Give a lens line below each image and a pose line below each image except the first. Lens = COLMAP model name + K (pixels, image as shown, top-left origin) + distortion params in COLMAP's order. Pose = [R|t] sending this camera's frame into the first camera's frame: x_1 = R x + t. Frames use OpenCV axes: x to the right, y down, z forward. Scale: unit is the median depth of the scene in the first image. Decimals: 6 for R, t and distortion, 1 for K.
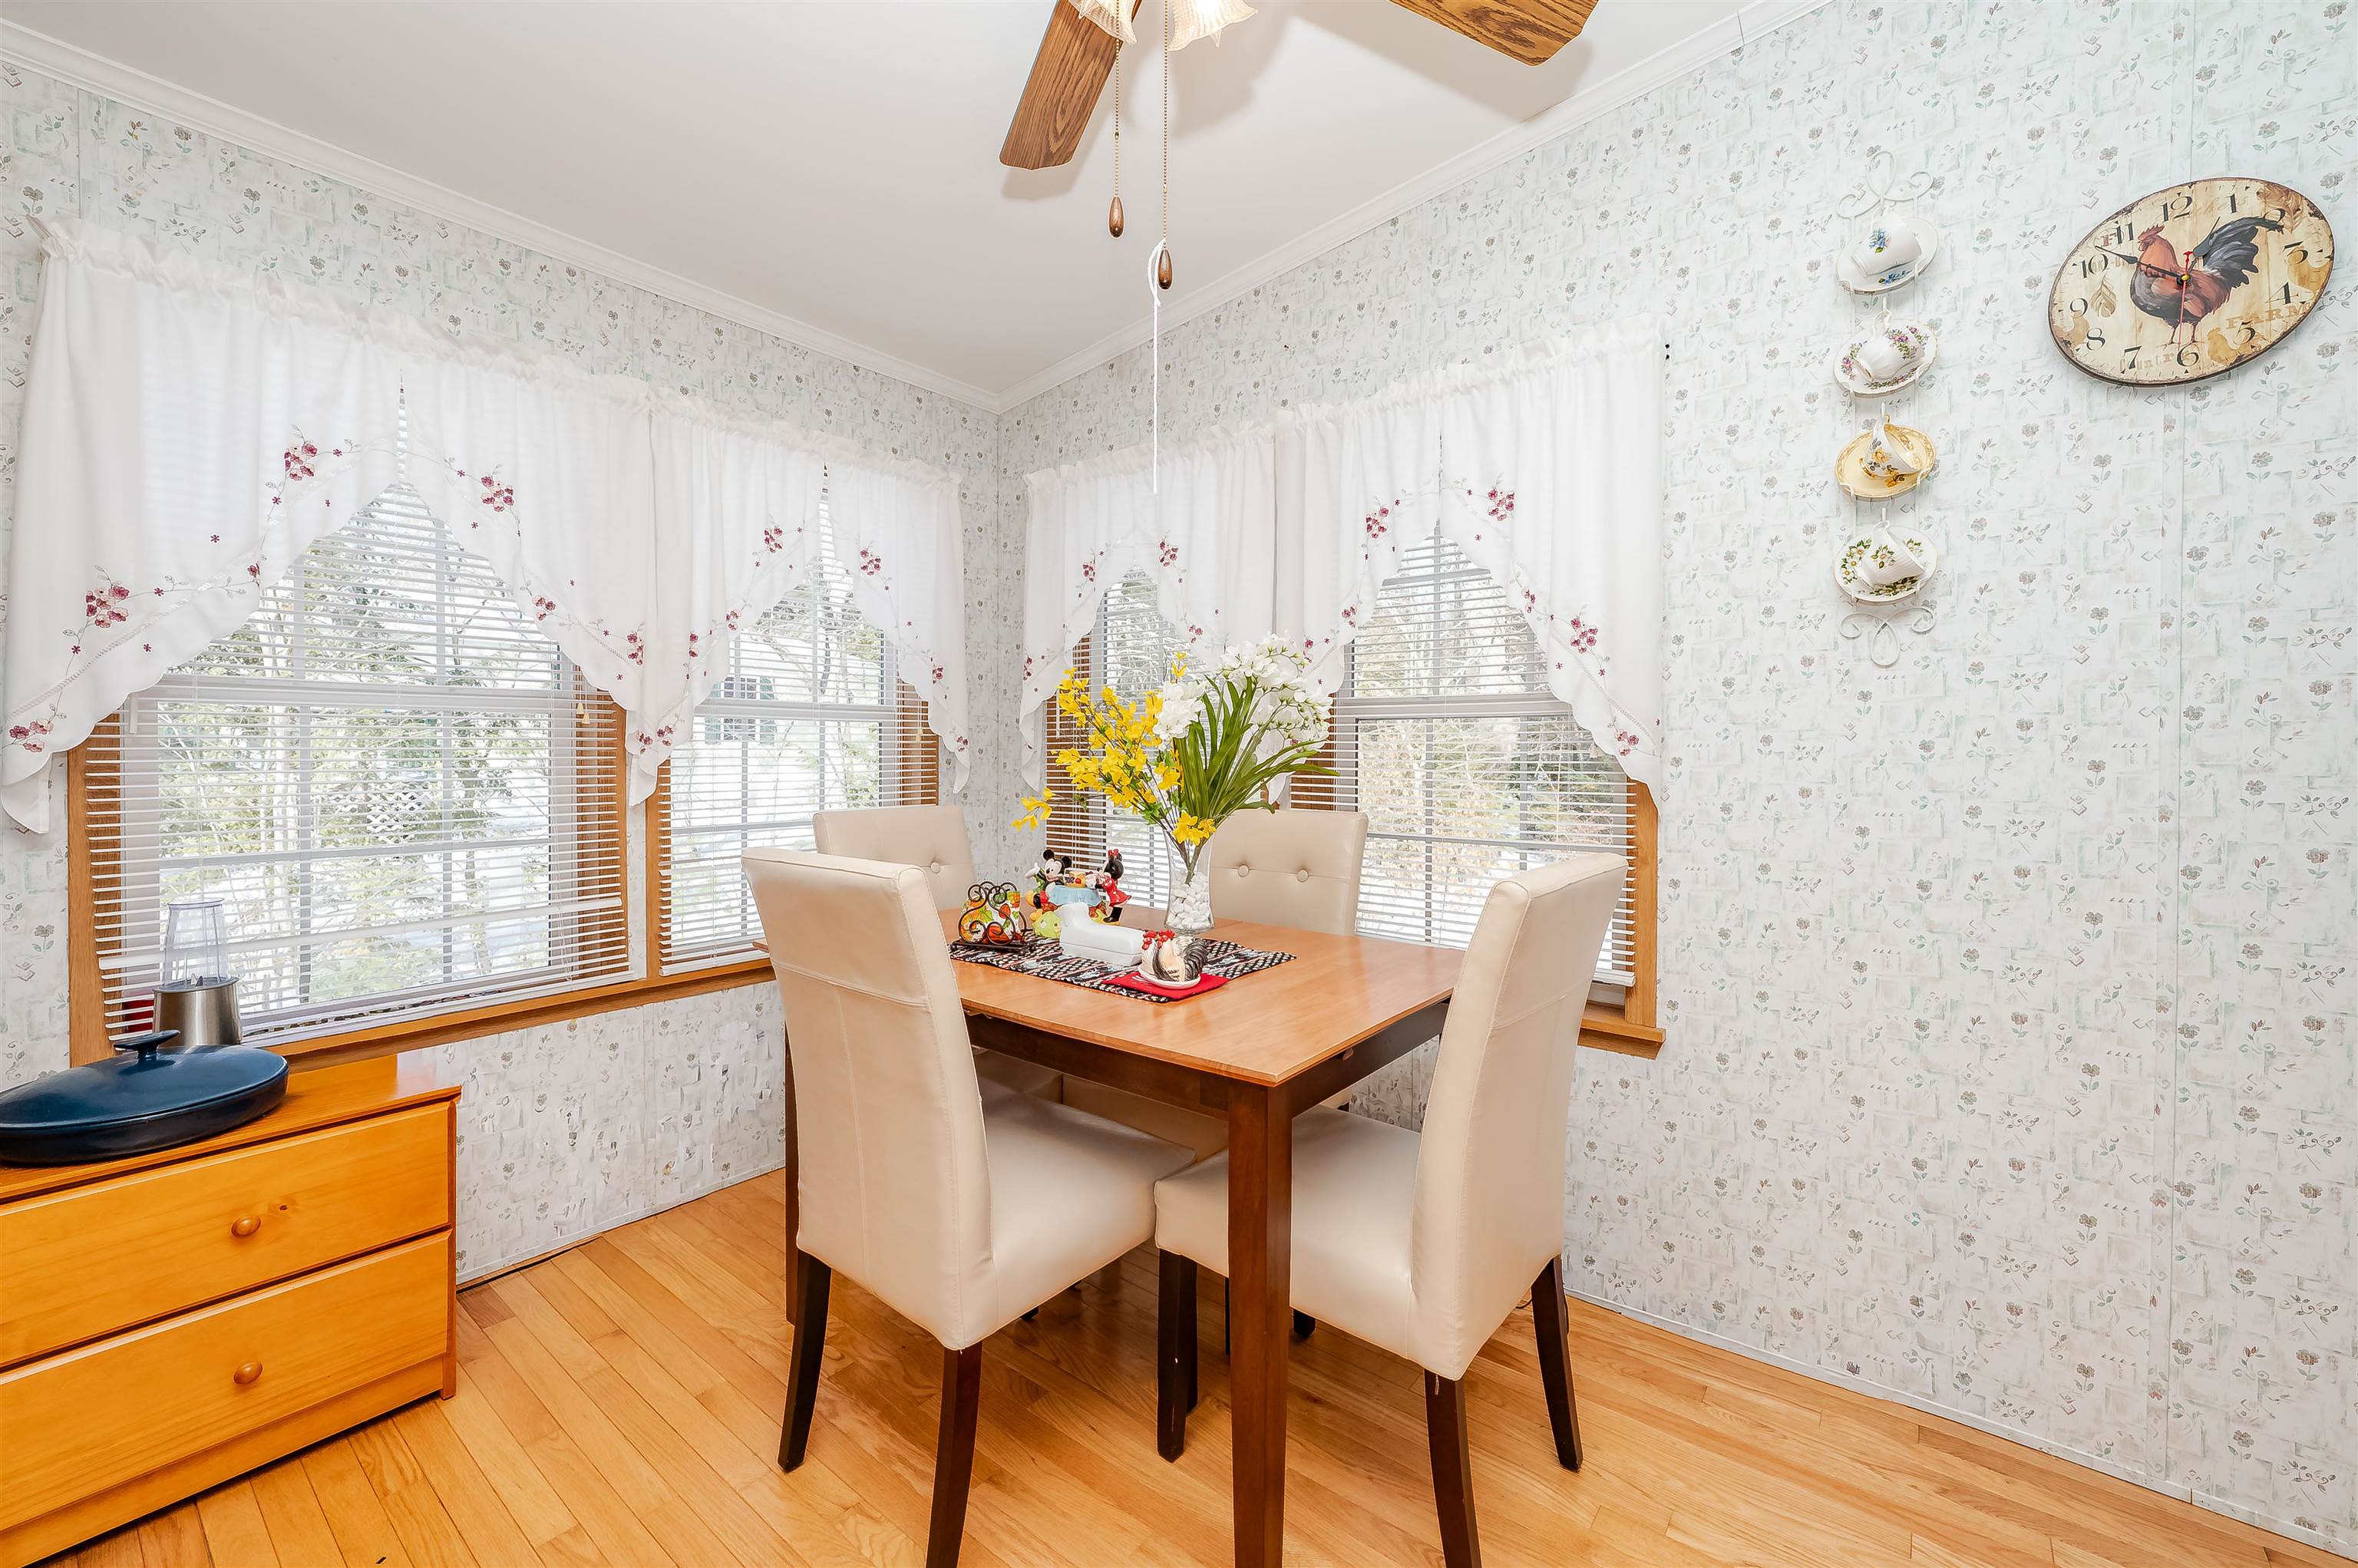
lens RADIAL K [[952.5, 0, 1172.0], [0, 952.5, 776.1], [0, 0, 1]] dist [-0.001479, -0.000165]
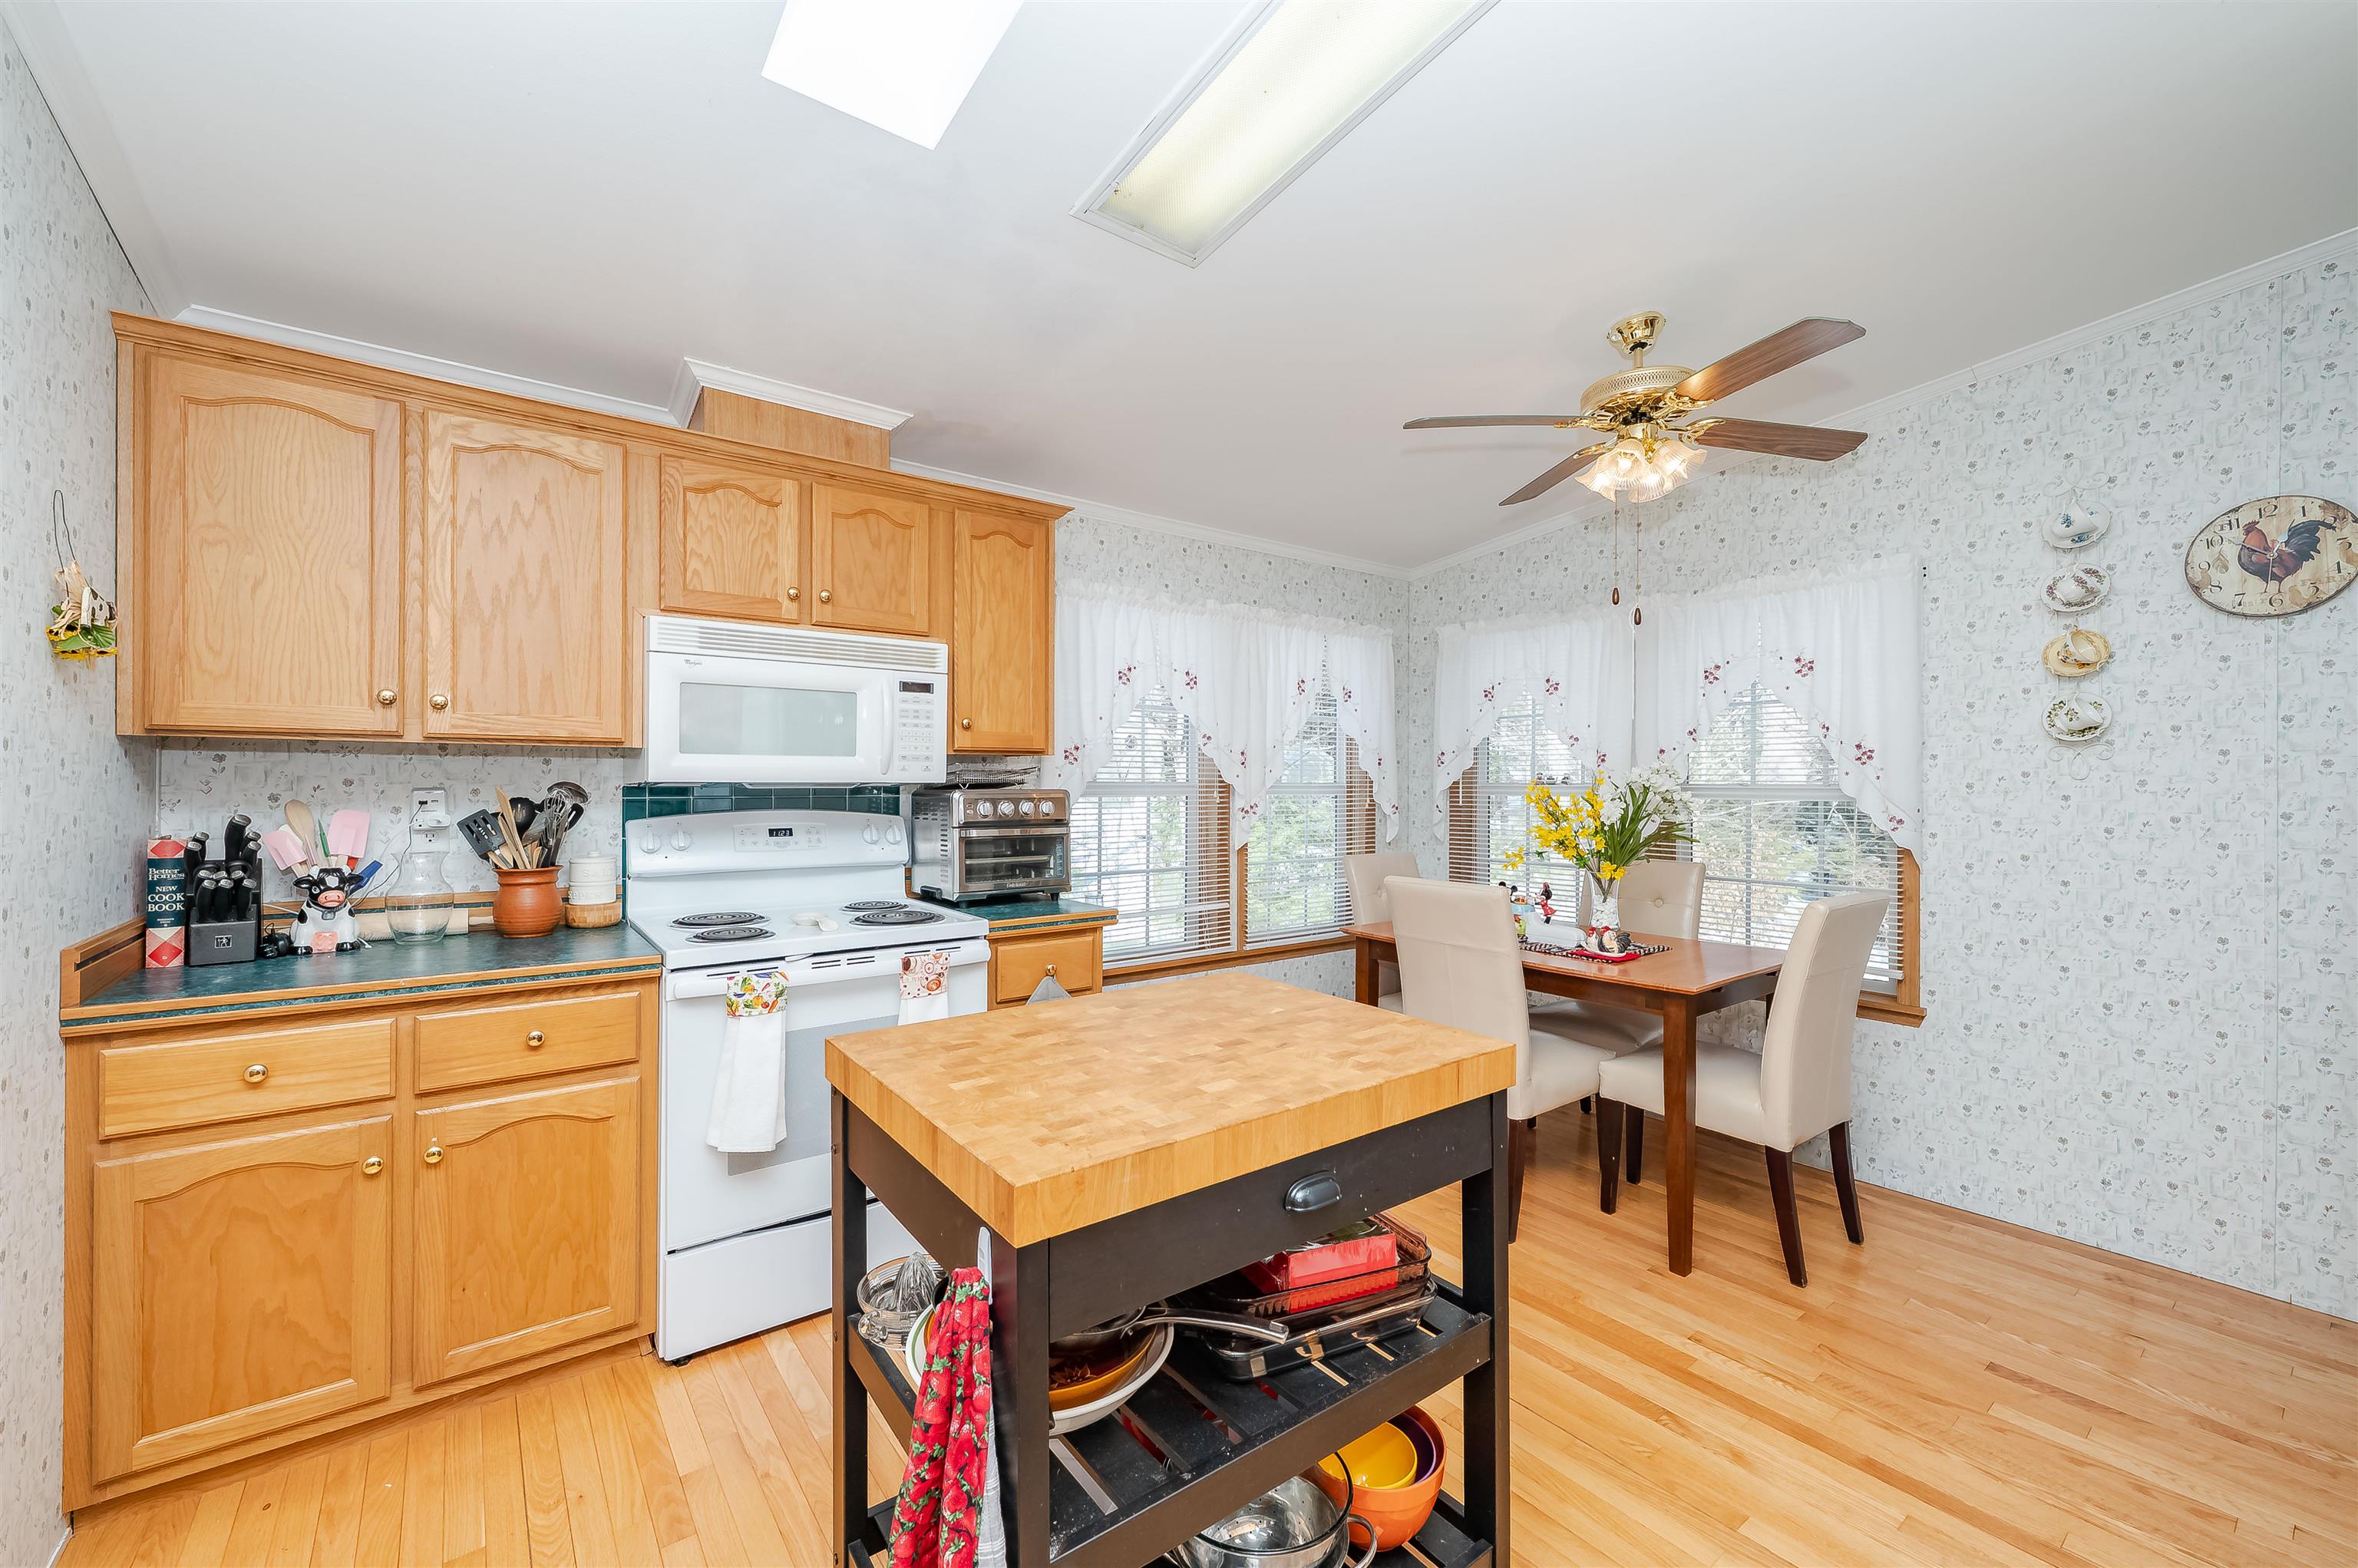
lens RADIAL K [[937.8, 0, 1182.1], [0, 937.8, 787.9], [0, 0, 1]] dist [-0.000880, -0.000421]
pose [[0.971572, 0.003861, -0.236714, -0.356070], [-0.009575, 0.999690, -0.022993, -0.054460], [0.236552, 0.024606, 0.971307, -0.925014]]
